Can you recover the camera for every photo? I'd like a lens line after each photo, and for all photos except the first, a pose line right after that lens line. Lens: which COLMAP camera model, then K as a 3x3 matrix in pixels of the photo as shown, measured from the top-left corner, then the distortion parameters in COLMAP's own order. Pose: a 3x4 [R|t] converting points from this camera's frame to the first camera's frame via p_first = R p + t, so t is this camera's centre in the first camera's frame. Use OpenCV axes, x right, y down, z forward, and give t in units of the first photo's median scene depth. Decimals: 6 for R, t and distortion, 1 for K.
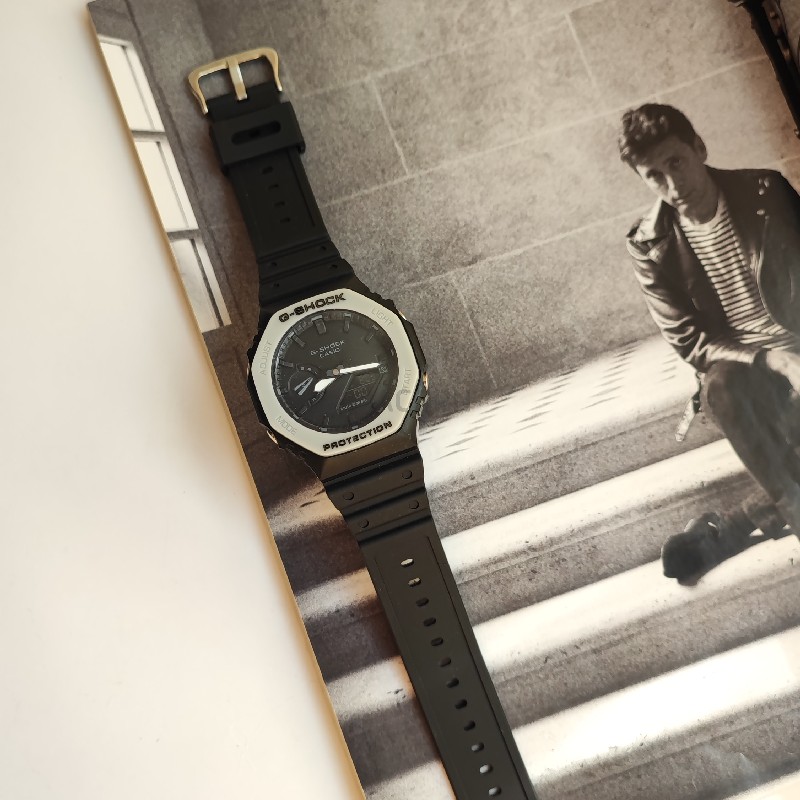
lens RADIAL K [[1124.8, 0, 365.6], [0, 1124.8, 396.1], [0, 0, 1]] dist [-0.110242, 0.065634]
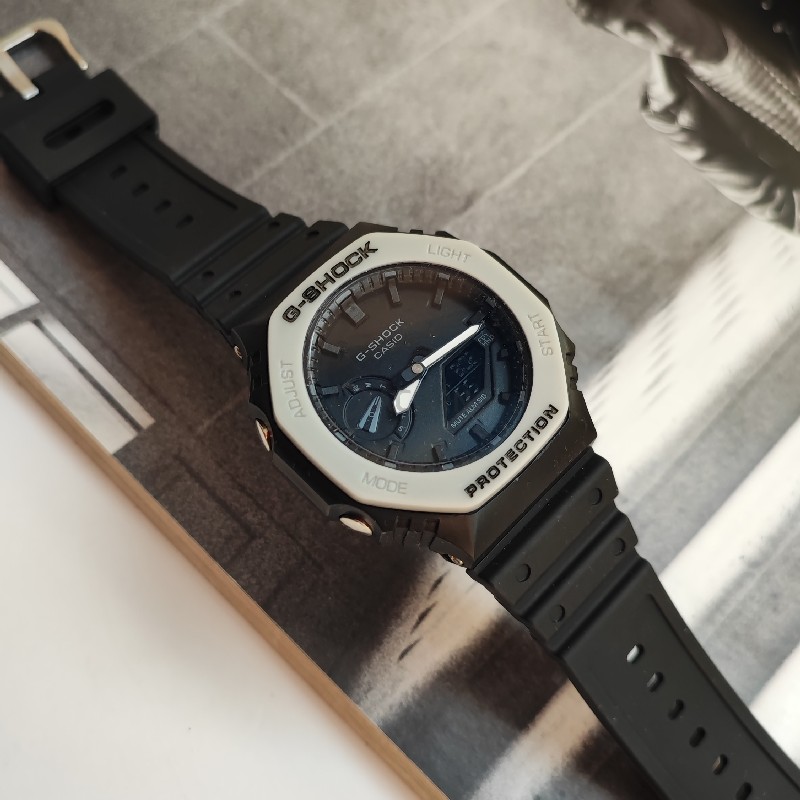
lens RADIAL K [[1124.8, 0, 365.6], [0, 1124.8, 396.1], [0, 0, 1]] dist [-0.110242, 0.065634]
pose [[0.890595, -0.348012, 0.292793, -0.187684], [0.402919, 0.902349, -0.153042, 0.056649], [-0.210941, 0.254271, 0.943849, 0.424890]]
